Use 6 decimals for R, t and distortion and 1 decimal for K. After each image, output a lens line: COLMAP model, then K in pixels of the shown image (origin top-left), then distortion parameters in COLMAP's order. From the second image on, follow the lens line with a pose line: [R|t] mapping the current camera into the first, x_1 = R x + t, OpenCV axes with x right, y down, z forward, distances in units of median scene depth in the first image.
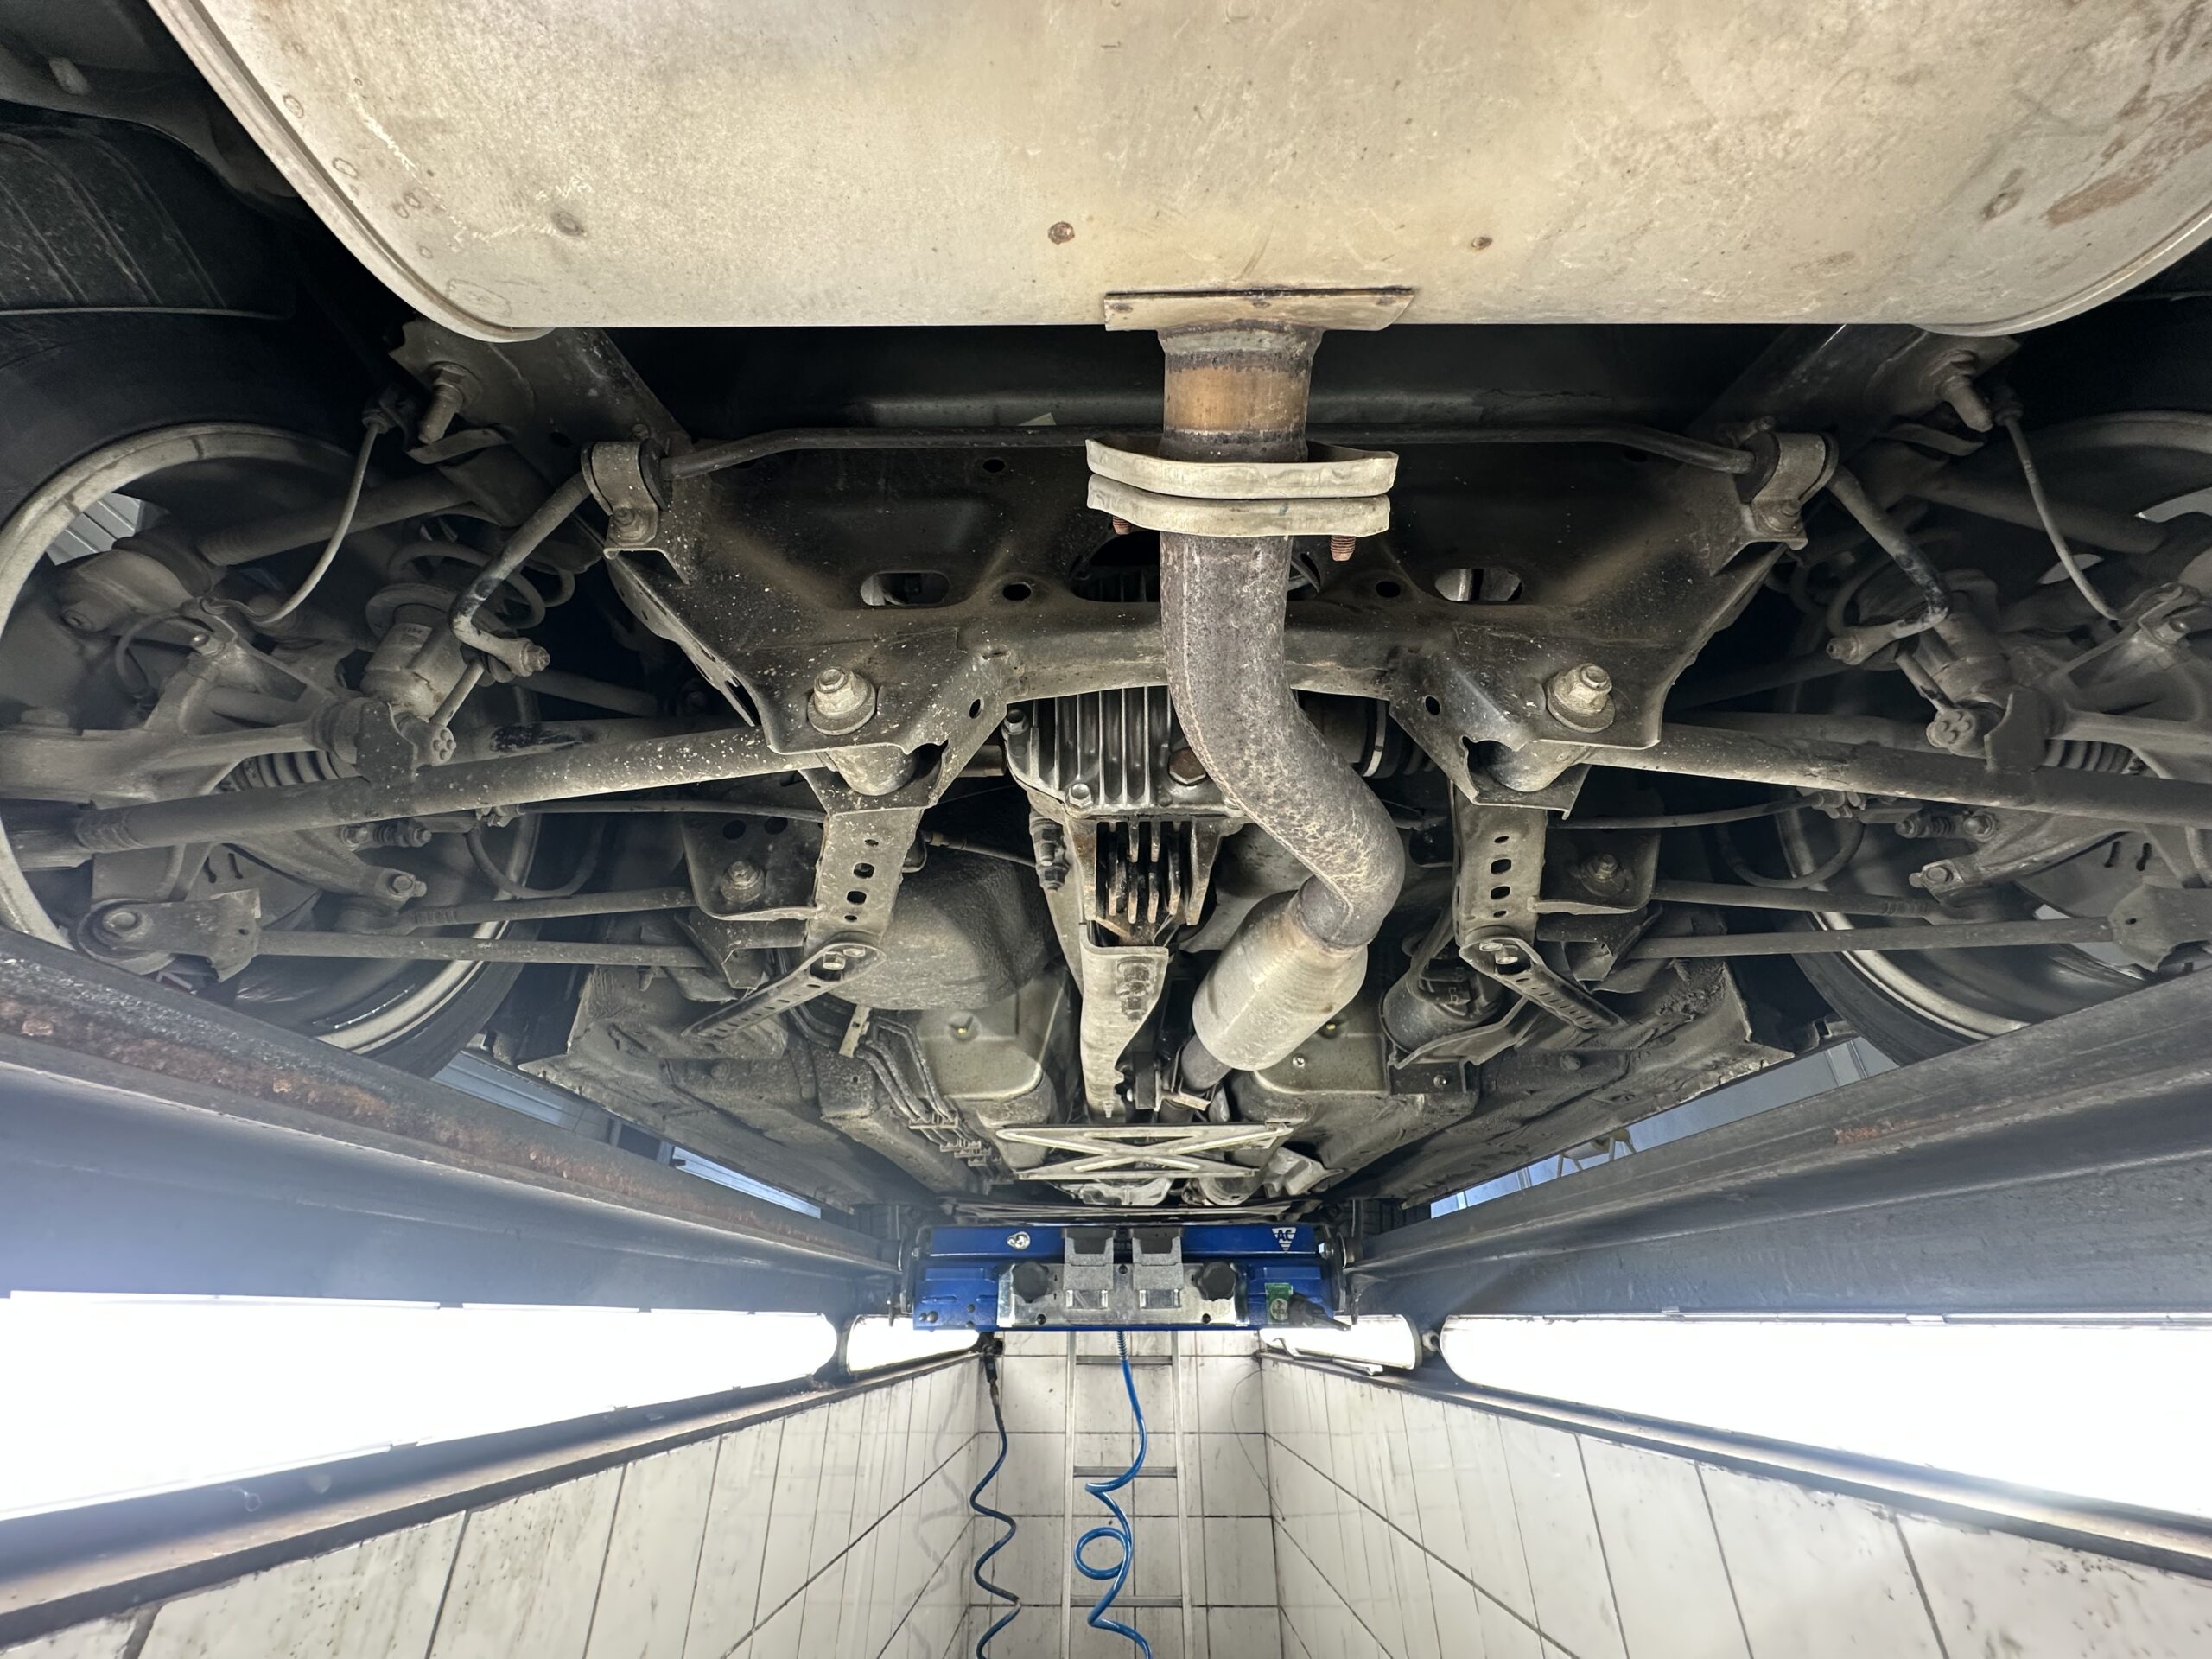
lens RADIAL K [[882.1, 0, 1107.2], [0, 882.1, 835.1], [0, 0, 1]] dist [-0.002237, 0.000286]
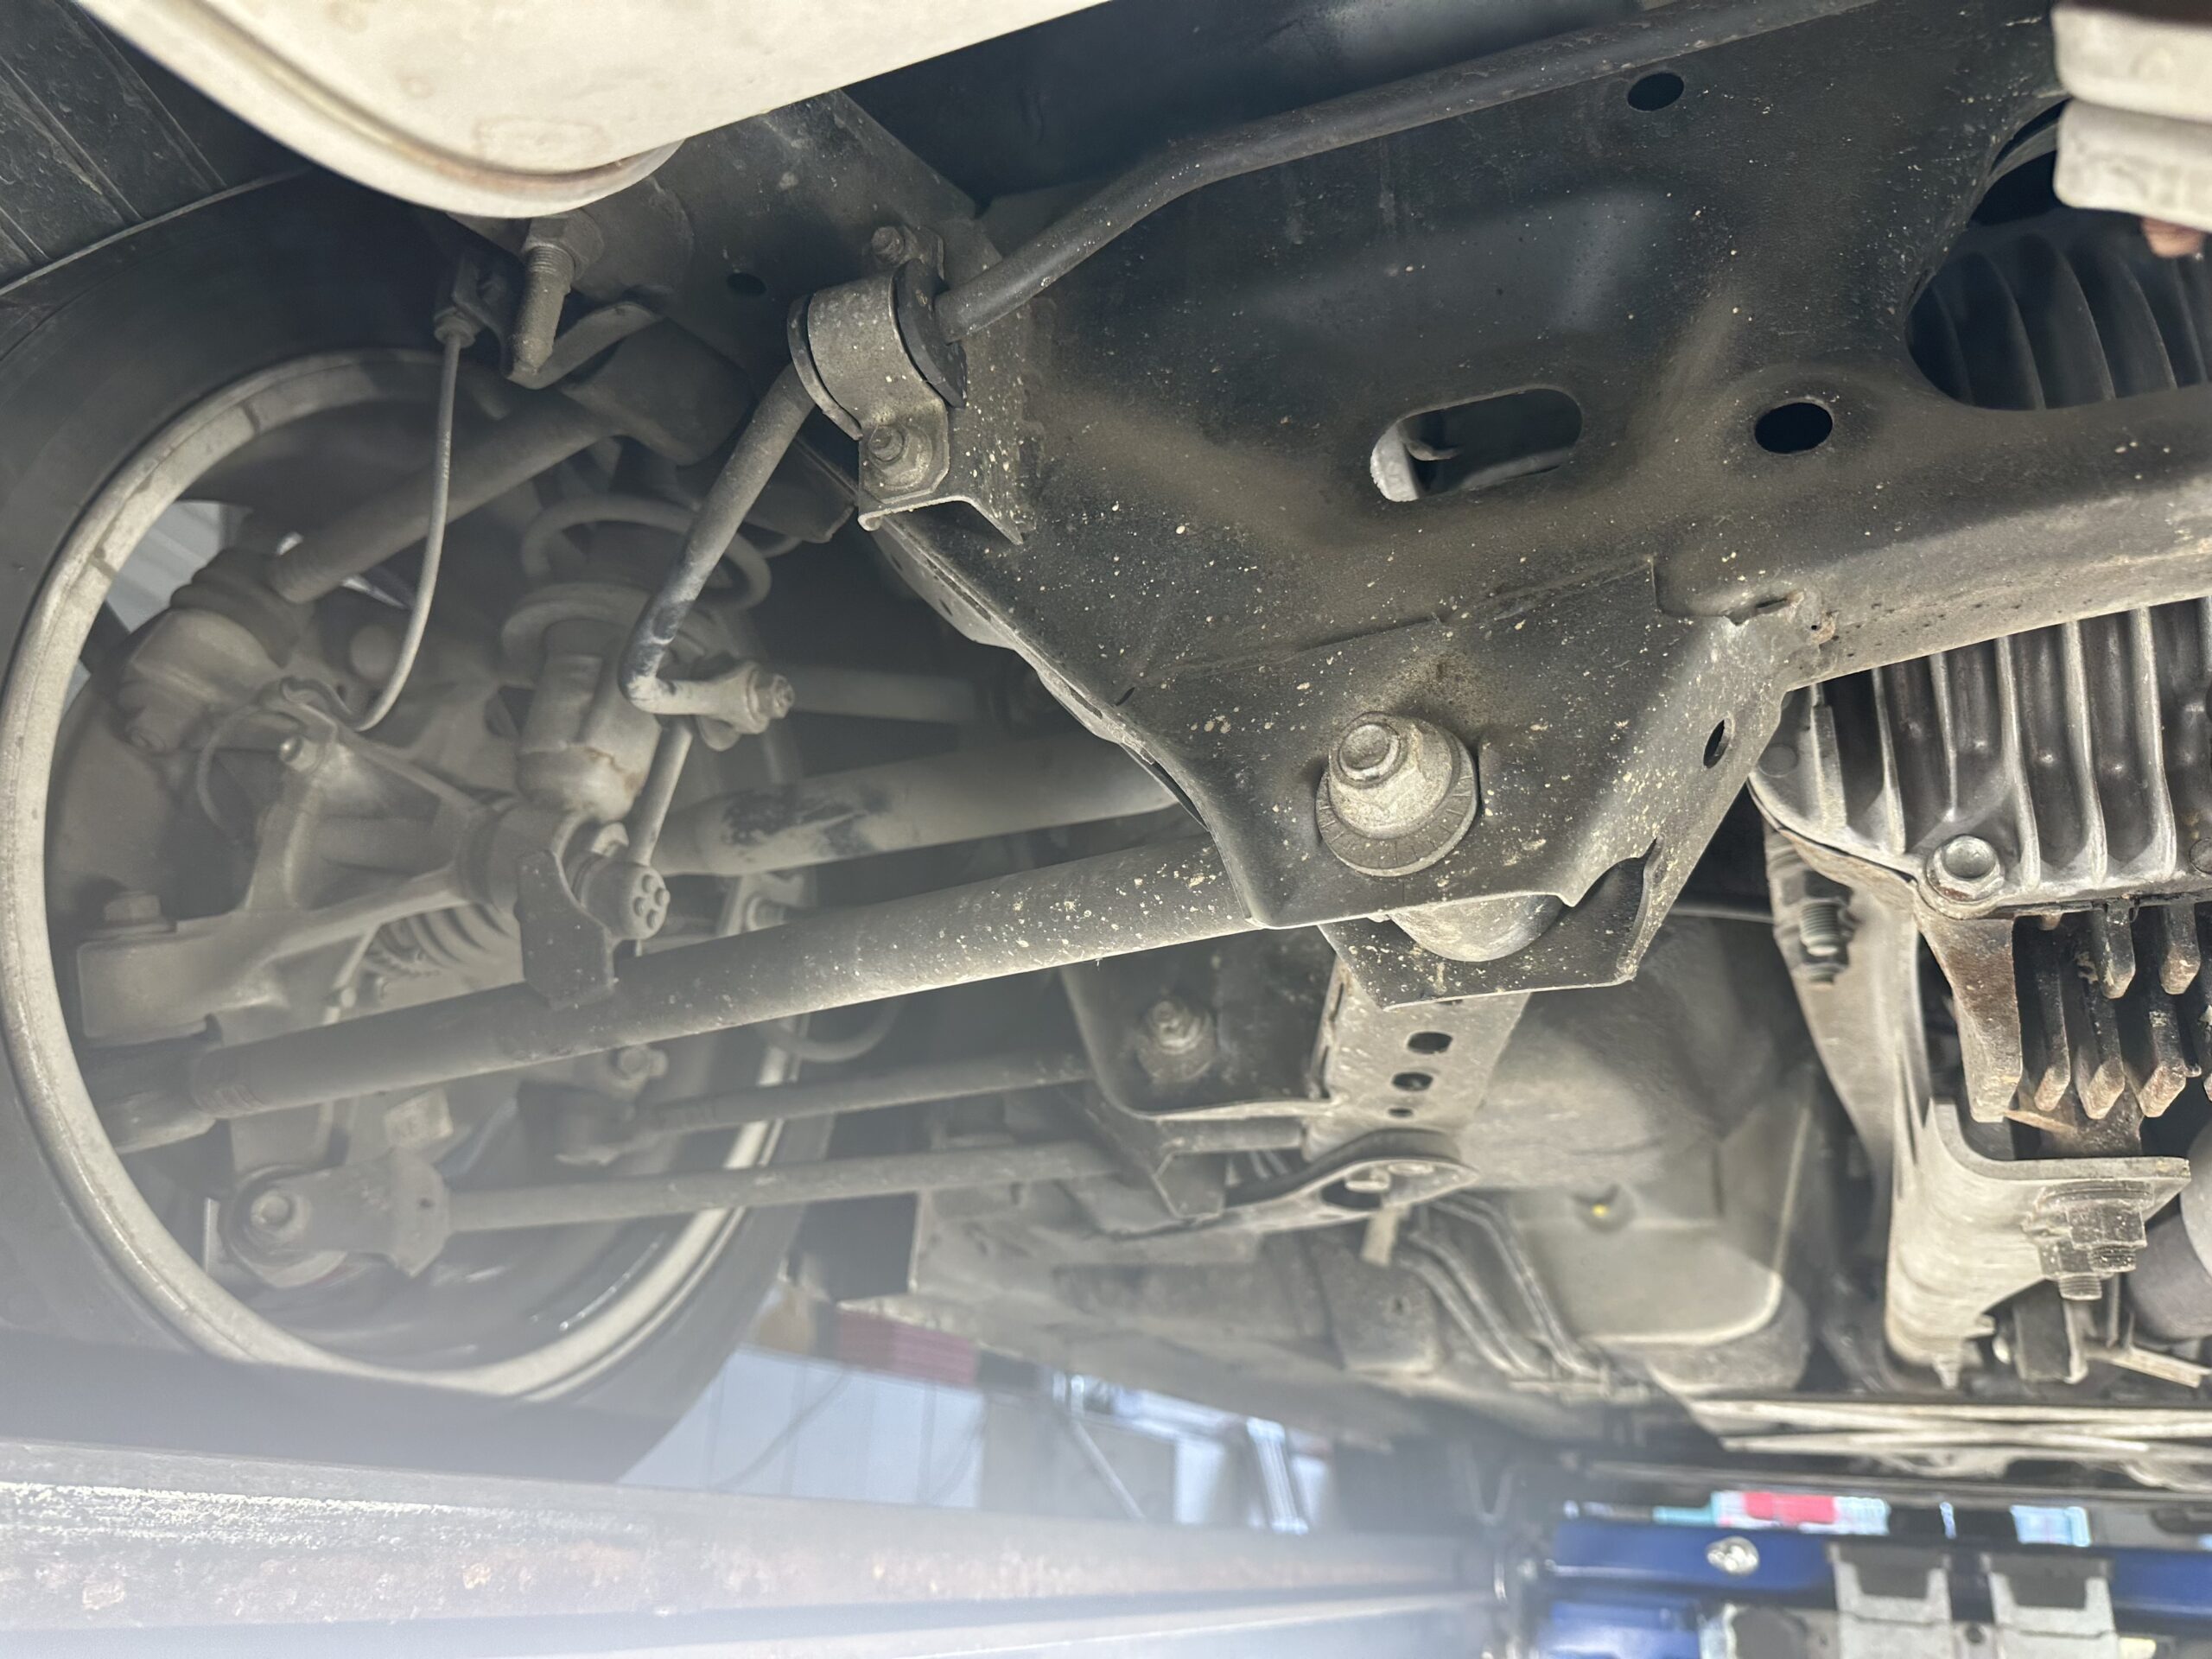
lens RADIAL K [[1600.7, 0, 1106.0], [0, 1600.7, 829.5], [0, 0, 1]] dist [0.050636, -0.088836]
pose [[0.918364, -0.100223, -0.382835, -0.092885], [0.132729, 0.989372, 0.059387, -0.134826], [0.372815, -0.105352, 0.921906, 0.162629]]
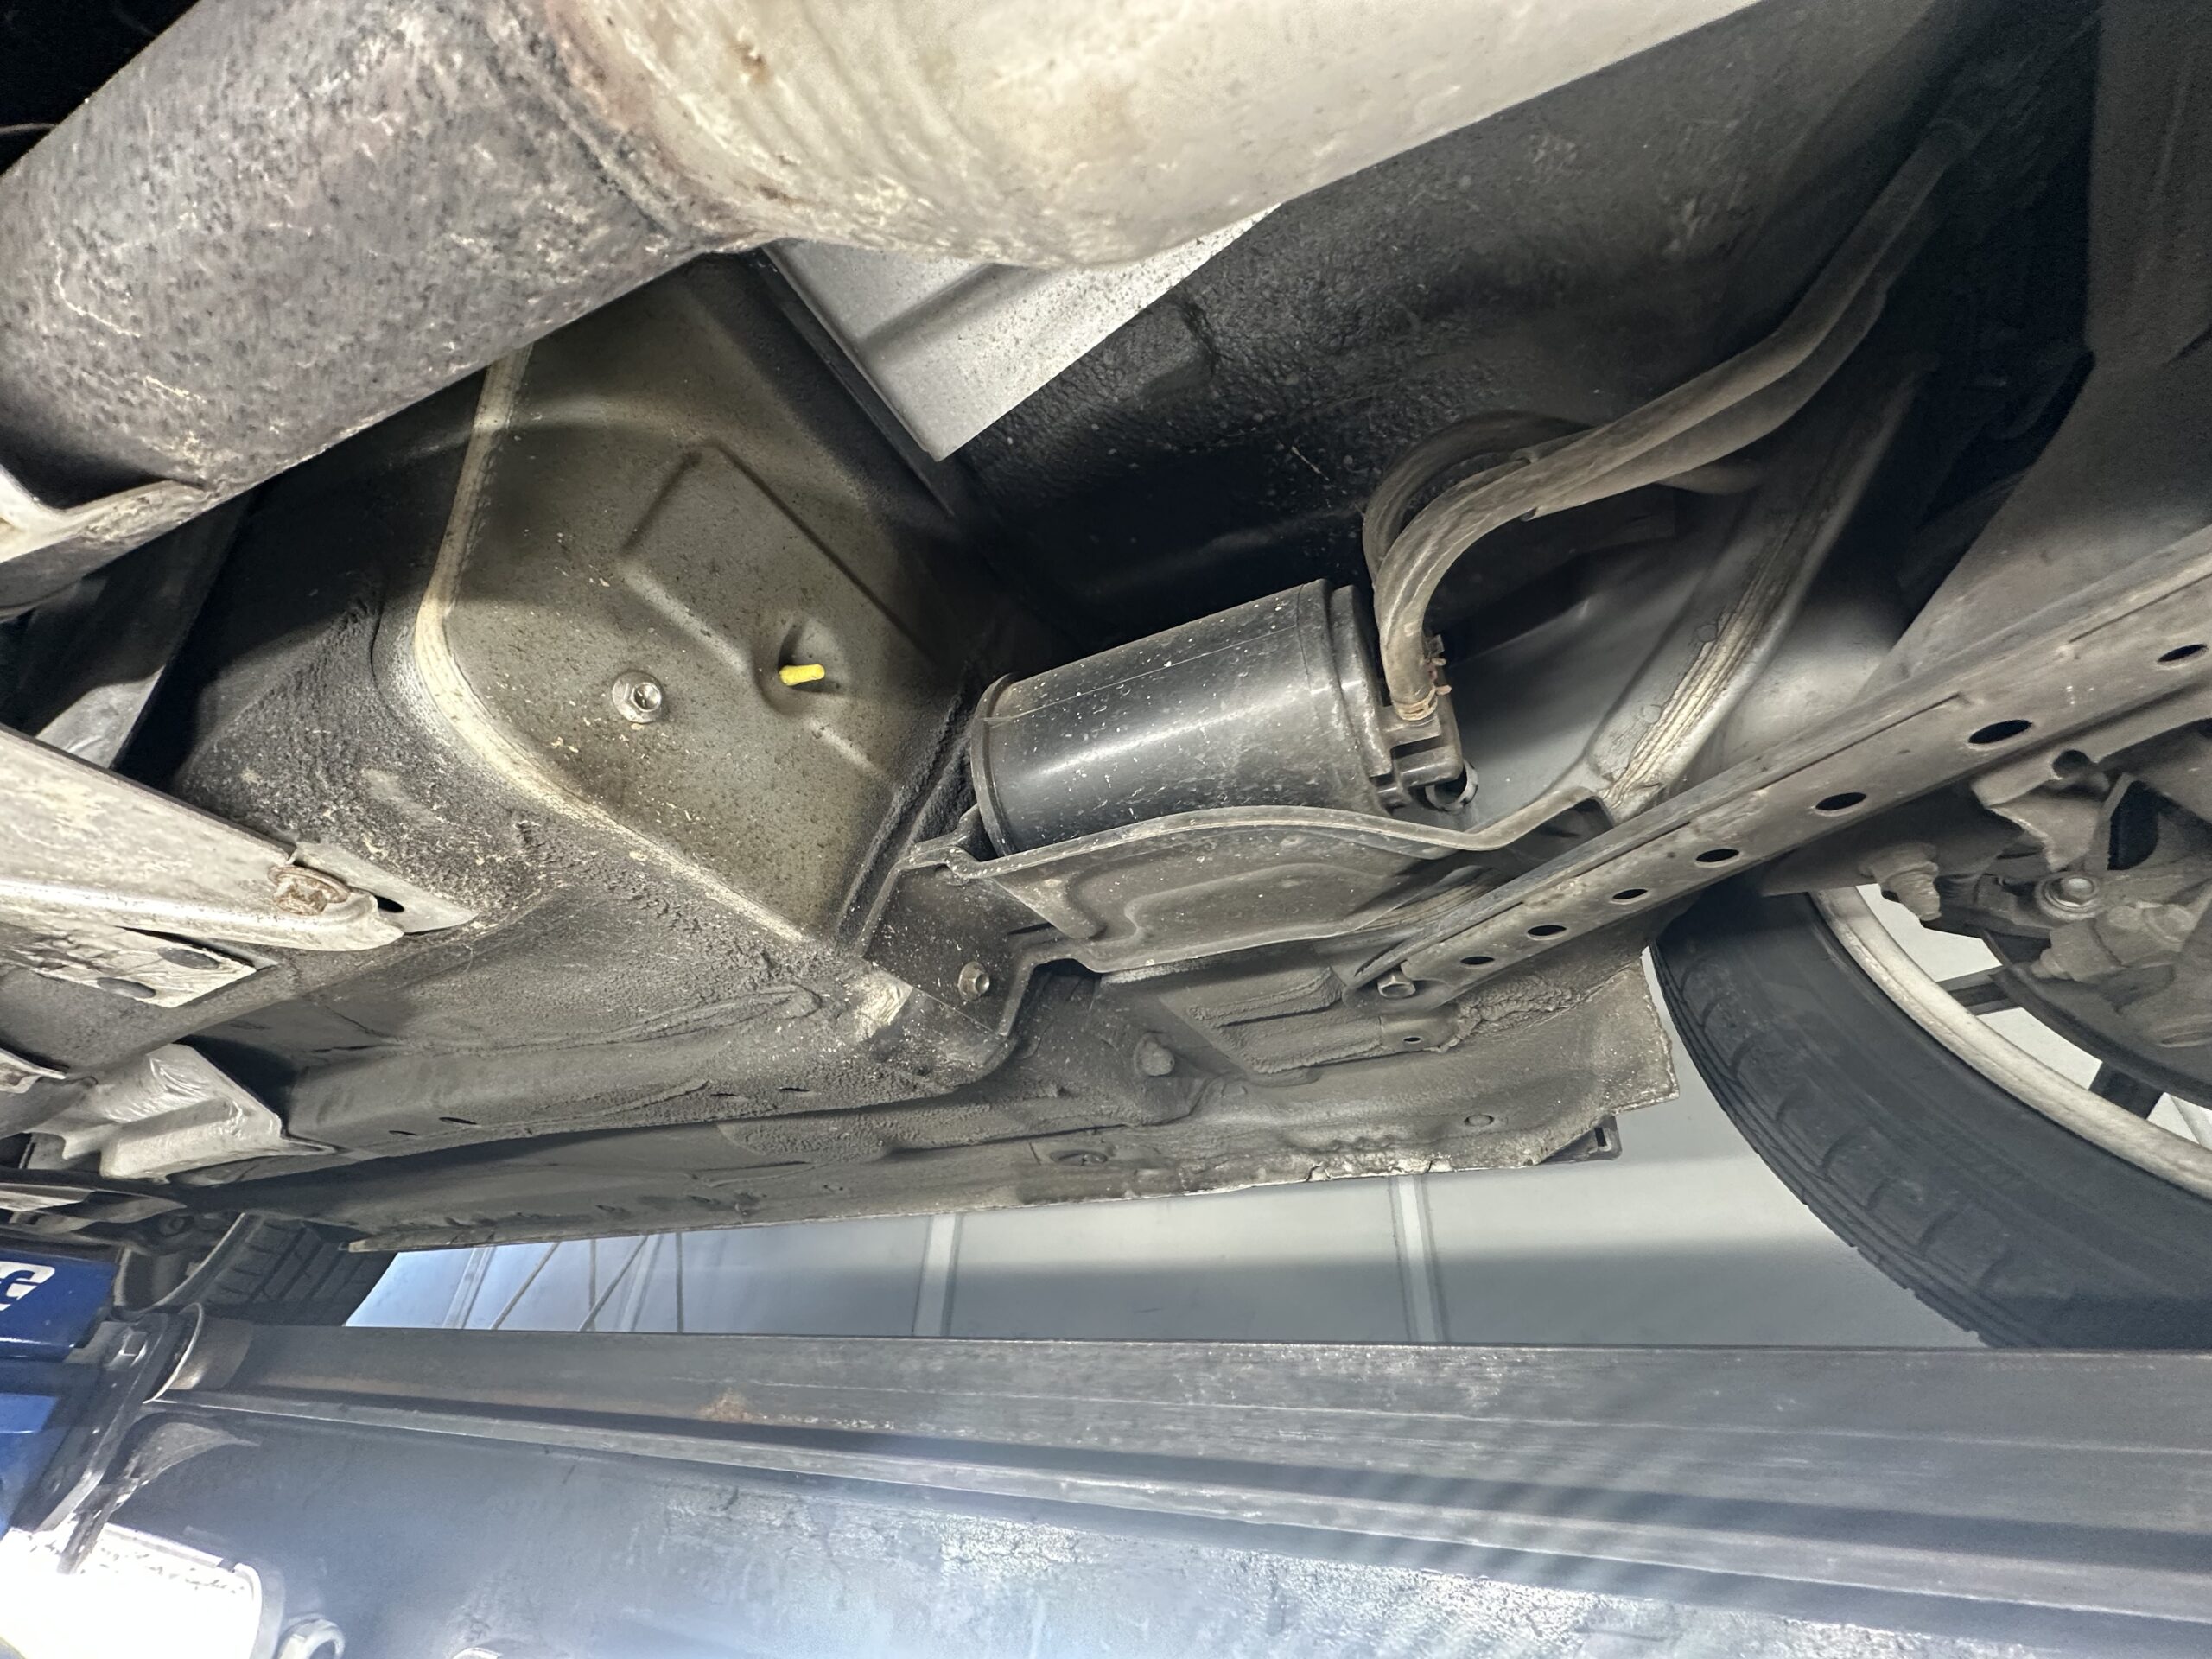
lens RADIAL K [[882.1, 0, 1107.2], [0, 882.1, 835.1], [0, 0, 1]] dist [-0.002237, 0.000286]
pose [[0.498563, 0.512607, 0.699049, 0.215511], [-0.467545, 0.838082, -0.281106, 0.502569], [-0.729957, -0.186688, 0.657503, 1.225135]]
